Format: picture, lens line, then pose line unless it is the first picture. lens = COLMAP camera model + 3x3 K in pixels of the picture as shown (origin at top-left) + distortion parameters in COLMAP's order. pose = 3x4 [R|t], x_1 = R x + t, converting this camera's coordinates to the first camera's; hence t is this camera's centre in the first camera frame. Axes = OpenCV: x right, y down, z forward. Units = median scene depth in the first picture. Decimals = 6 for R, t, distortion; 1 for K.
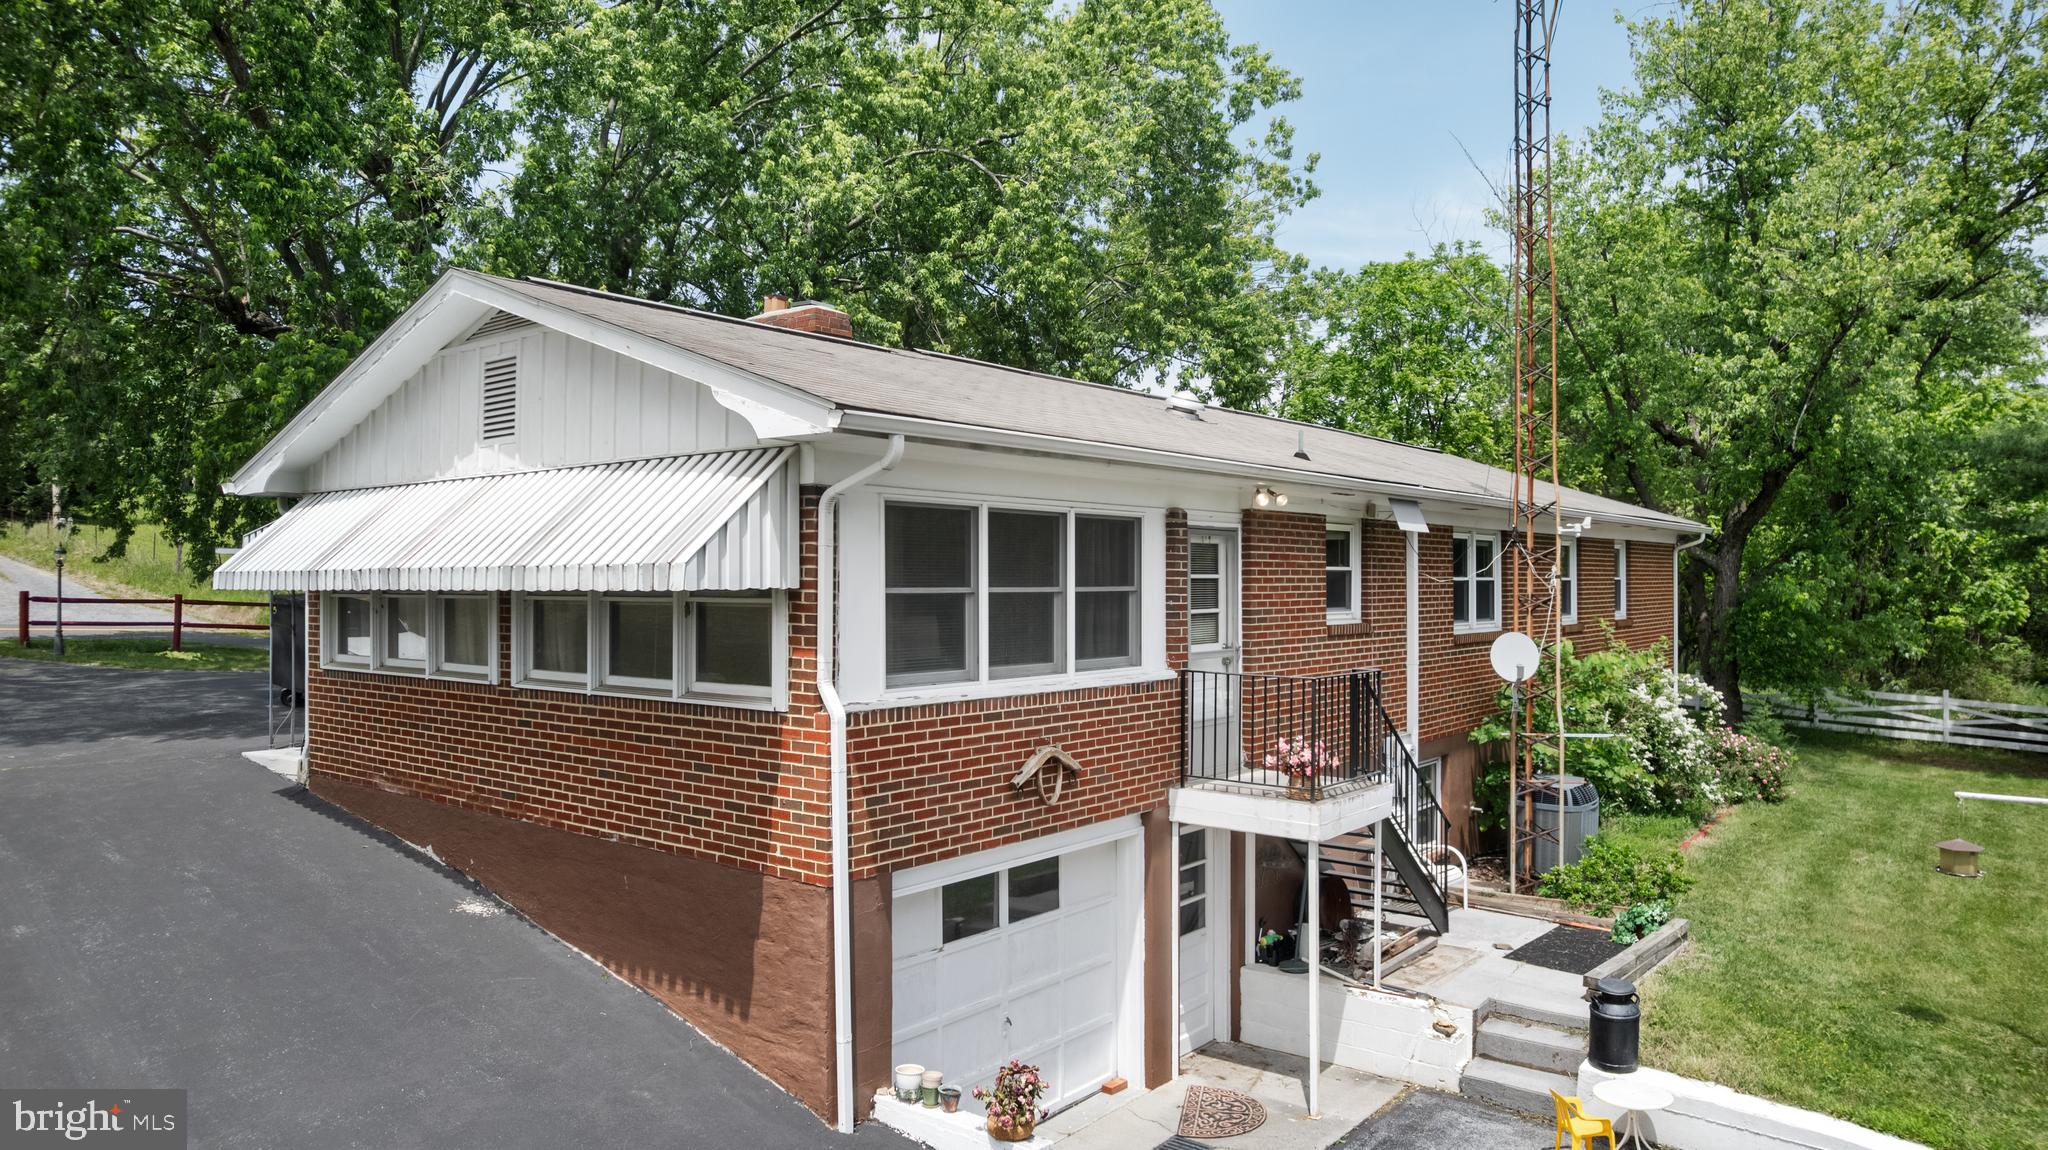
lens RADIAL K [[1319.6, 0, 1024.0], [0, 1319.6, 575.0], [0, 0, 1]] dist [-0.091816, 0.074337]
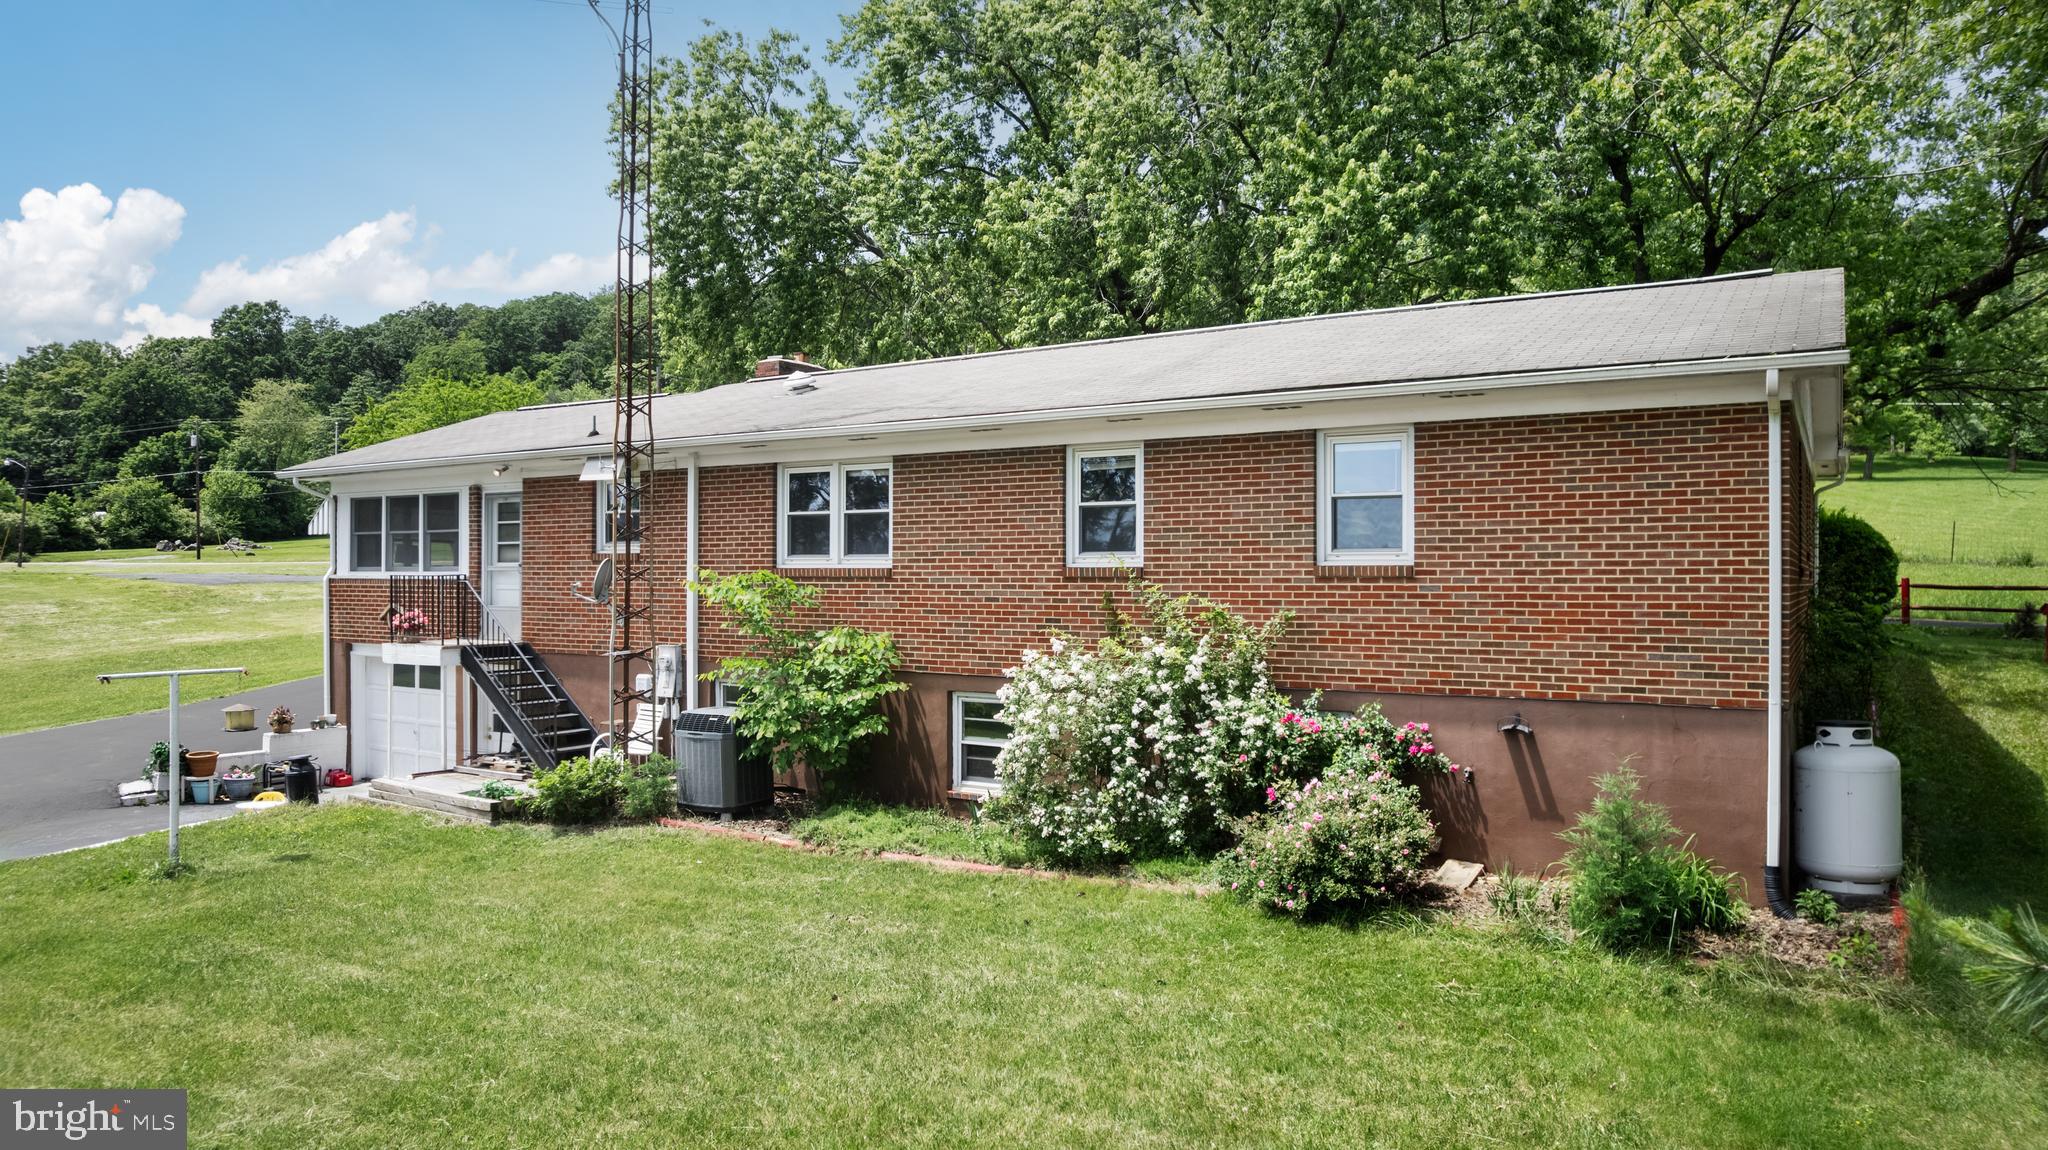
lens RADIAL K [[1319.6, 0, 1024.0], [0, 1319.6, 575.0], [0, 0, 1]] dist [-0.091816, 0.074337]
pose [[0.149198, 0.000745, -0.988807, 2.182088], [0.004400, 0.999989, 0.001417, 0.080014], [0.988798, -0.004563, 0.149193, 1.631081]]
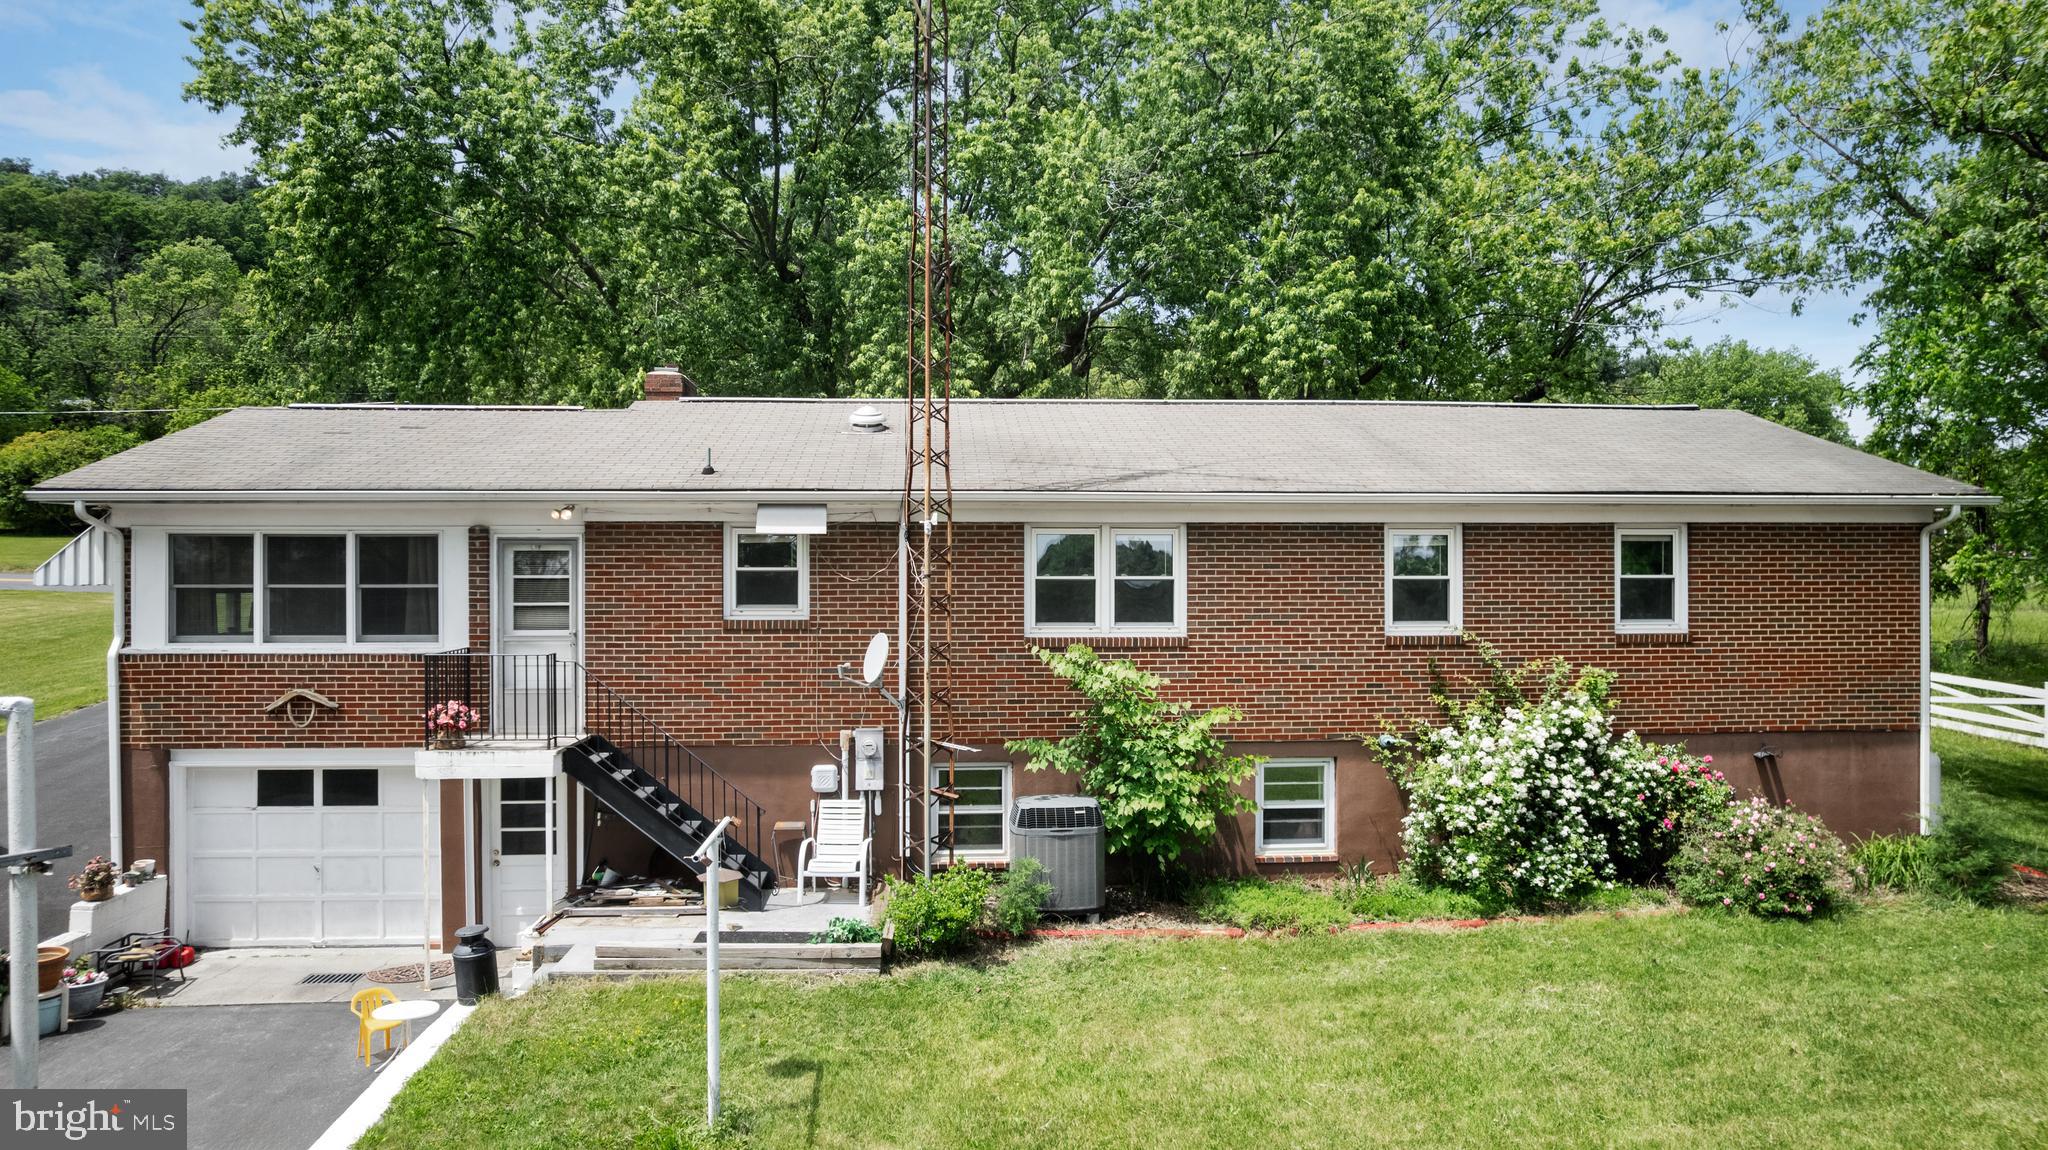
lens RADIAL K [[1319.6, 0, 1024.0], [0, 1319.6, 575.0], [0, 0, 1]] dist [-0.091816, 0.074337]
pose [[0.698998, 0.001571, -0.715122, 1.589057], [0.003708, 0.999976, 0.005820, -0.006851], [0.715114, -0.006720, 0.698976, 0.529521]]
